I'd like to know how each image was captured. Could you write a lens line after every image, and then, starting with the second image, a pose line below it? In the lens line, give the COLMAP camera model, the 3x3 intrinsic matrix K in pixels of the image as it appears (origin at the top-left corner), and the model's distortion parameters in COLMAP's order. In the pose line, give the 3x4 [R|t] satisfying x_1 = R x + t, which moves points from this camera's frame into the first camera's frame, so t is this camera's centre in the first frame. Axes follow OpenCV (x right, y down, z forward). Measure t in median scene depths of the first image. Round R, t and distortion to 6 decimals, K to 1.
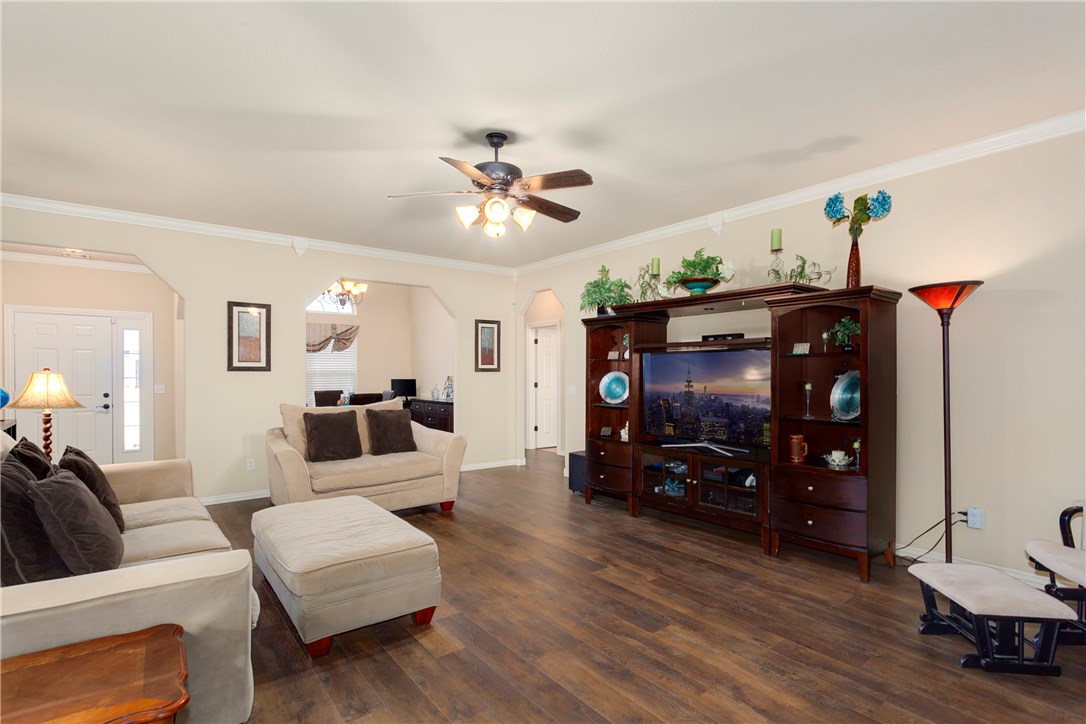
lens RADIAL K [[528.9, 0, 541.0], [0, 528.9, 367.8], [0, 0, 1]] dist [0.000654, 0.000085]
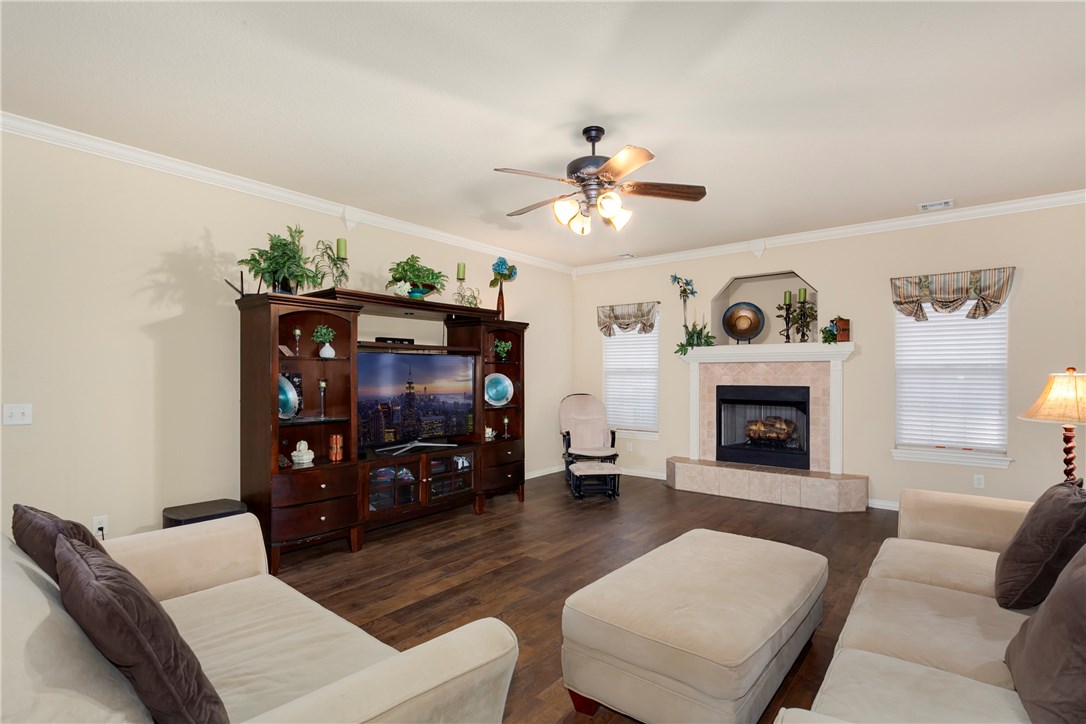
lens RADIAL K [[528.9, 0, 543.7], [0, 528.9, 368.4], [0, 0, 1]] dist [0.000654, 0.000085]
pose [[-0.242754, 0.013370, 0.969996, -0.832397], [-0.006807, 0.999857, -0.015485, 0.012416], [-0.970064, -0.010362, -0.242628, 1.108867]]
